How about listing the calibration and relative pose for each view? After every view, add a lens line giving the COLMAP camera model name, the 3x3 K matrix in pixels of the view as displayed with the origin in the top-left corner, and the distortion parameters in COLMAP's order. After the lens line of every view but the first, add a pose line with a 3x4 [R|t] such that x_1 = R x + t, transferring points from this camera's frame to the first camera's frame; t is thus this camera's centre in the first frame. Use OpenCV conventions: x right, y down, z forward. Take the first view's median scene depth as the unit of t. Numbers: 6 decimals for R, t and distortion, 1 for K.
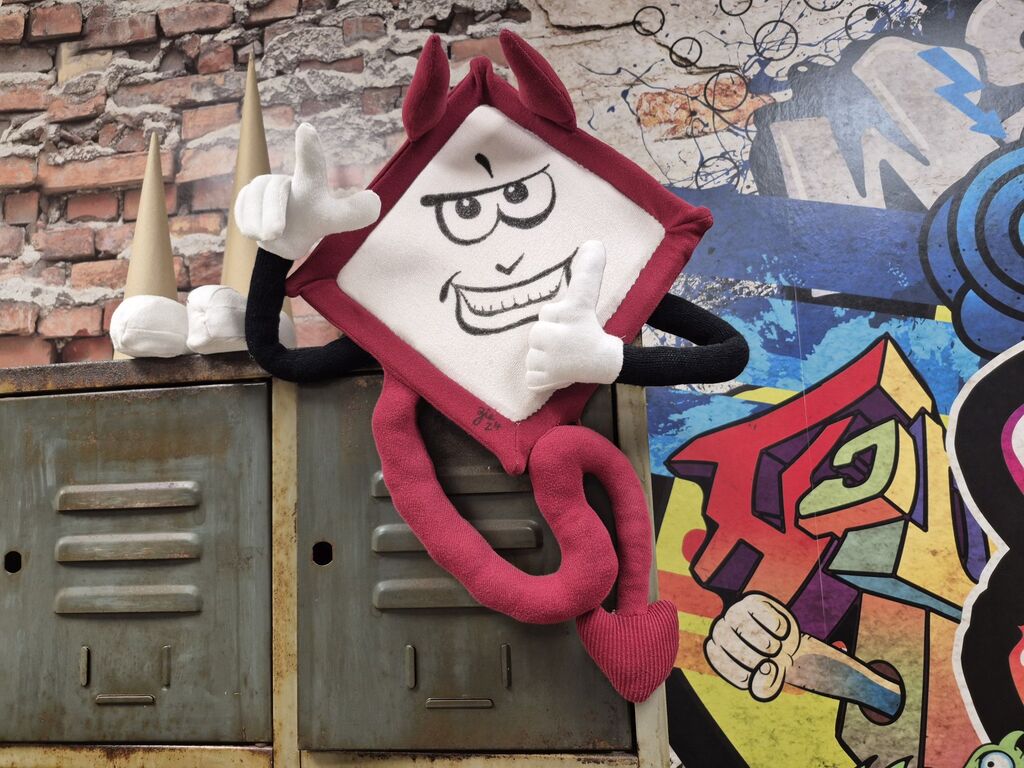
lens RADIAL K [[736.7, 0, 512.0], [0, 736.7, 384.0], [0, 0, 1]] dist [-0.000376, -0.001398]
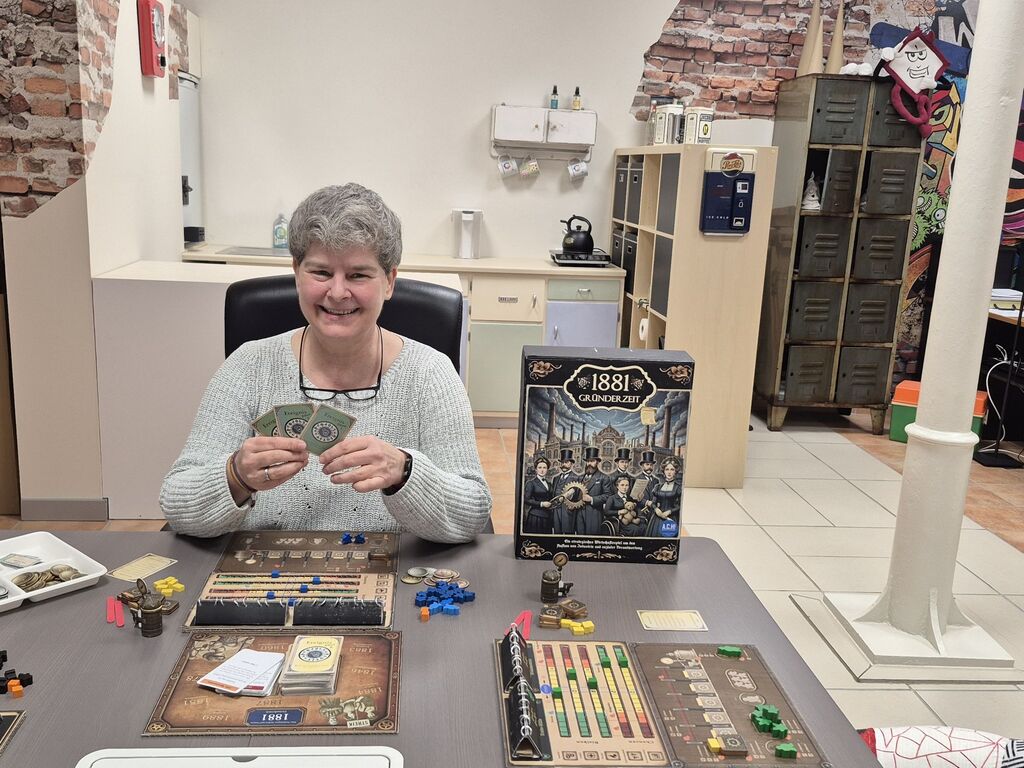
lens RADIAL K [[922.6, 0, 512.0], [0, 922.6, 384.0], [0, 0, 1]] dist [0.103287, -0.179028]
pose [[0.974784, 0.038741, 0.219762, -2.903340], [-0.108751, 0.942424, 0.316245, 0.135275], [-0.194857, -0.332170, 0.922873, -3.783625]]
